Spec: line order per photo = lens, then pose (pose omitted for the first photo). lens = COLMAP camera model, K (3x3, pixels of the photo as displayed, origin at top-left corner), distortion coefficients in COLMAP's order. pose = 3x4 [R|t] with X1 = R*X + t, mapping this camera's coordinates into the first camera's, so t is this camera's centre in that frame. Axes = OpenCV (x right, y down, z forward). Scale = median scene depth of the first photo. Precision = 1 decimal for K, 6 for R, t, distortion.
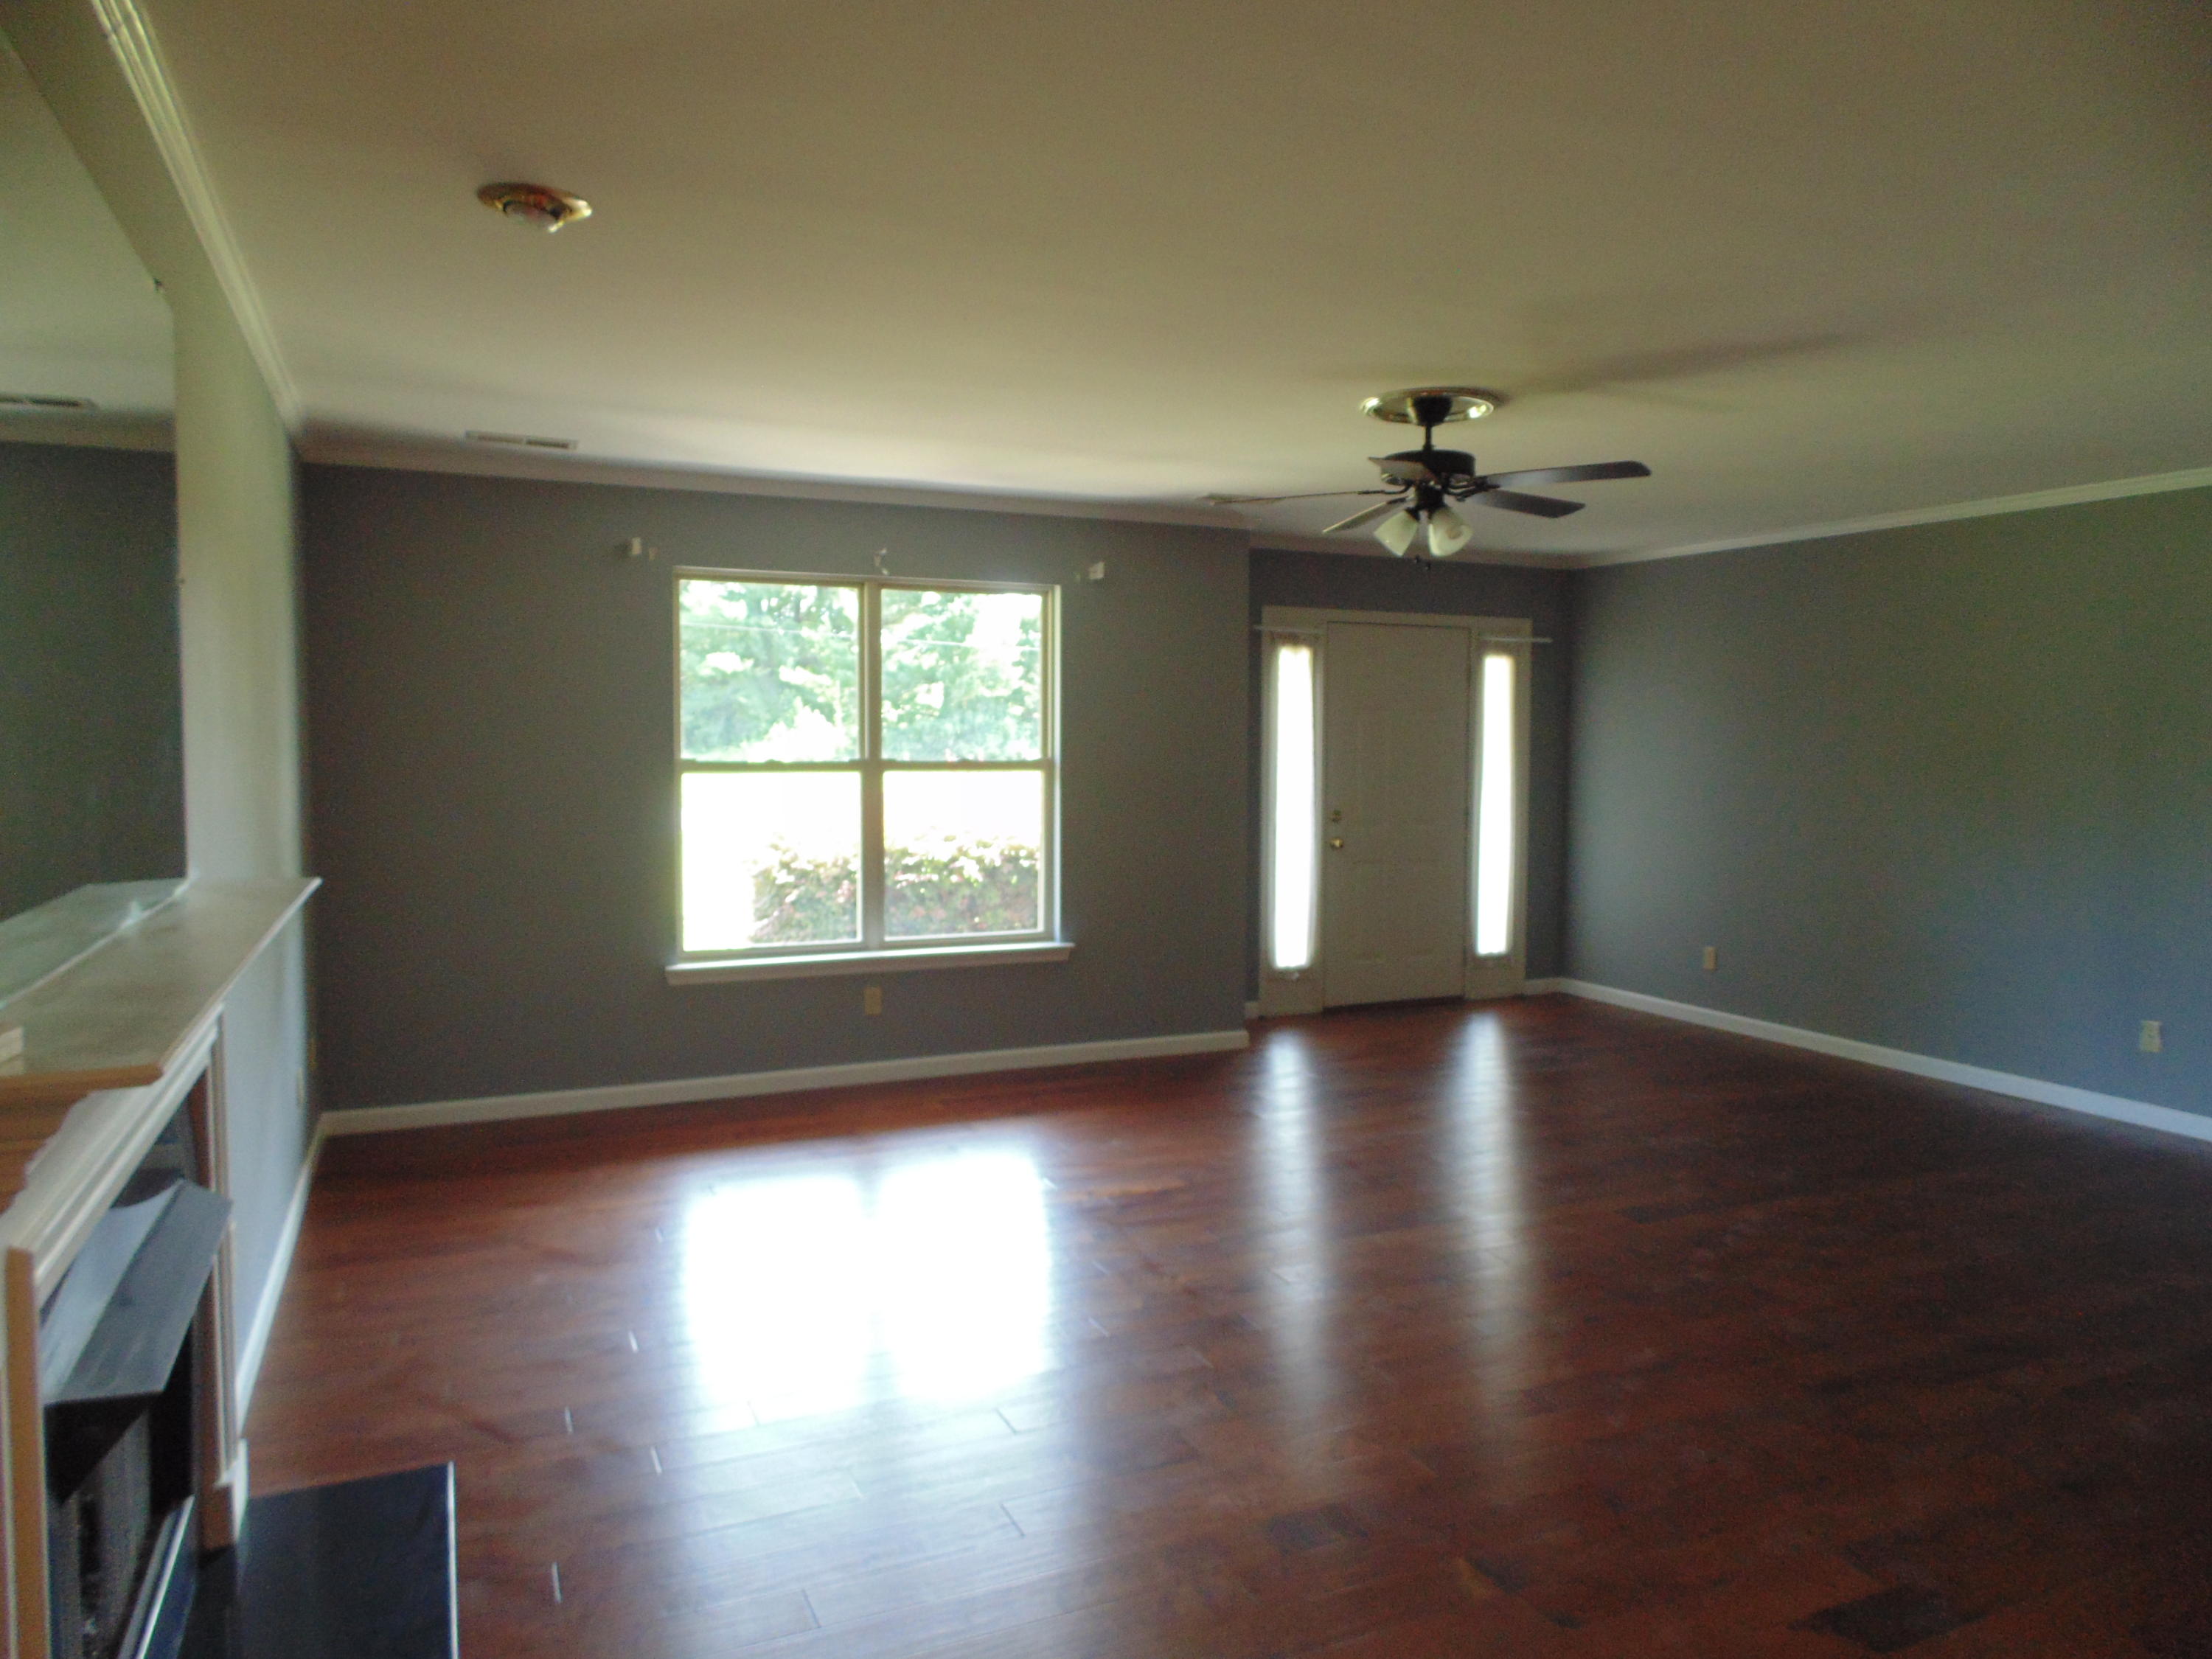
lens RADIAL K [[1491.2, 0, 1103.7], [0, 1491.2, 831.5], [0, 0, 1]] dist [-0.014999, 0.000182]
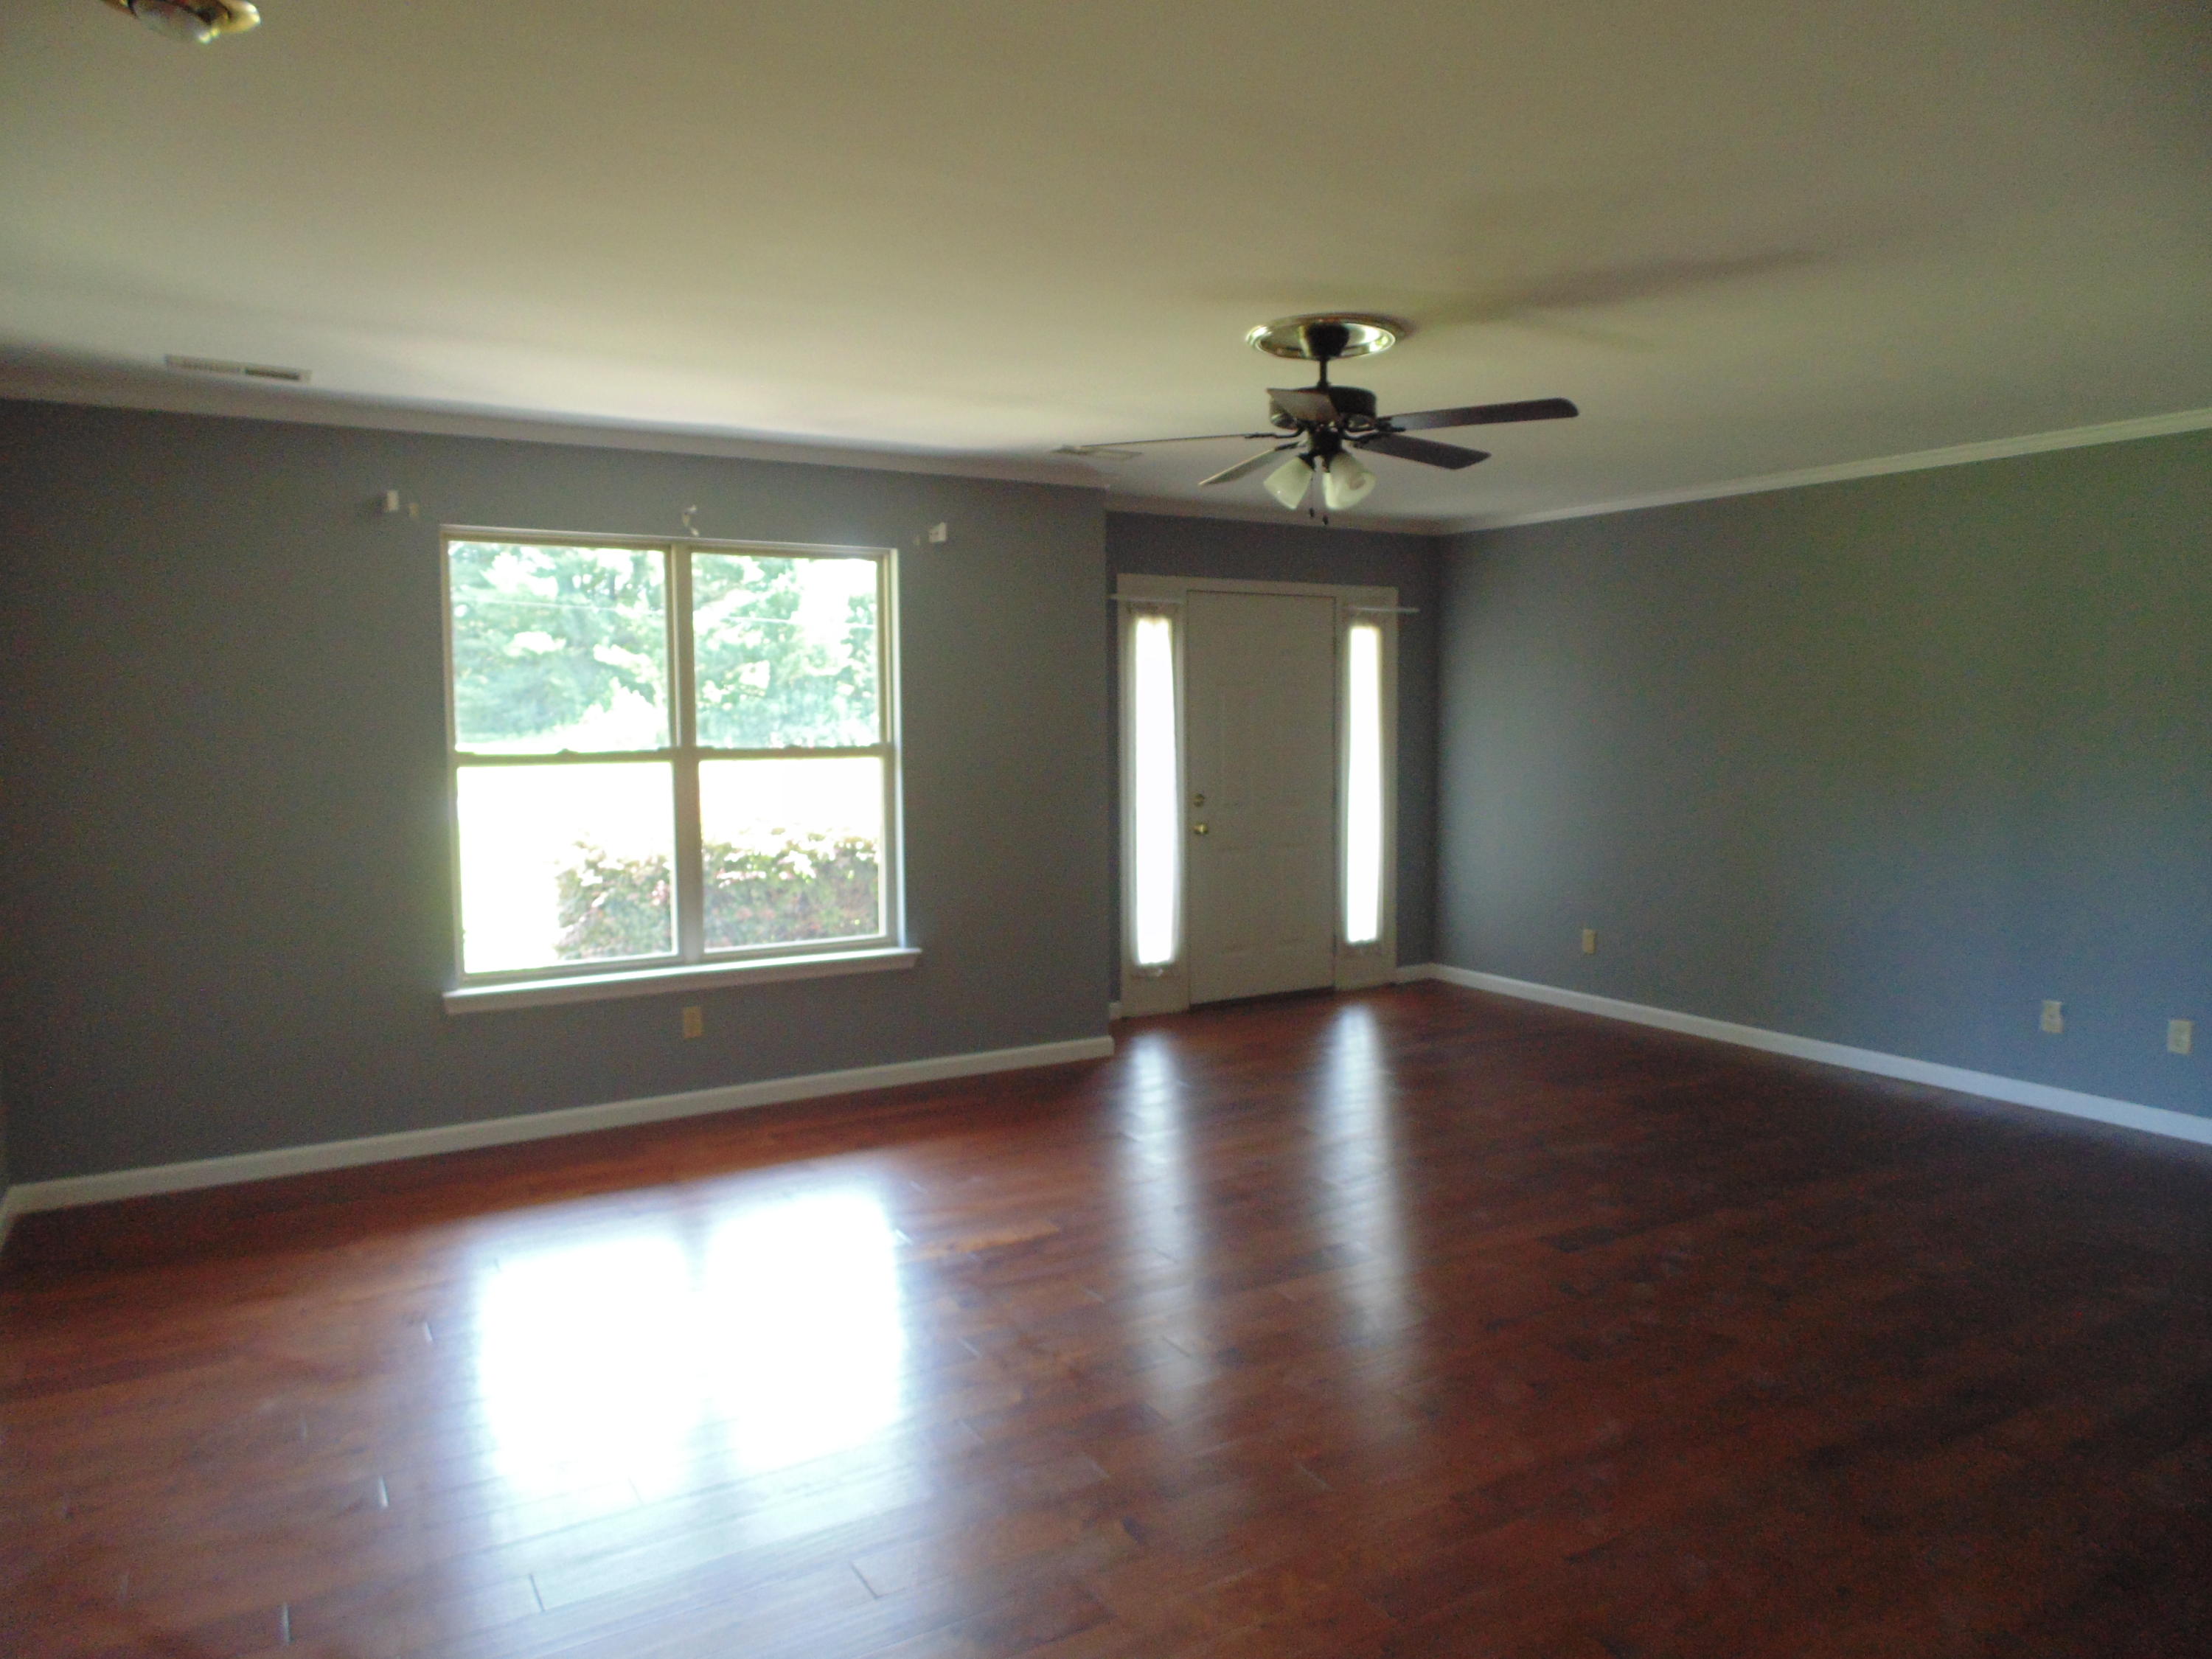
lens RADIAL K [[1491.2, 0, 1113.4], [0, 1491.2, 822.8], [0, 0, 1]] dist [-0.014999, 0.000182]
pose [[0.992881, -0.020368, 0.117354, -0.009574], [0.019274, 0.999760, 0.010454, -0.008957], [-0.117539, -0.008118, 0.993035, 0.108134]]
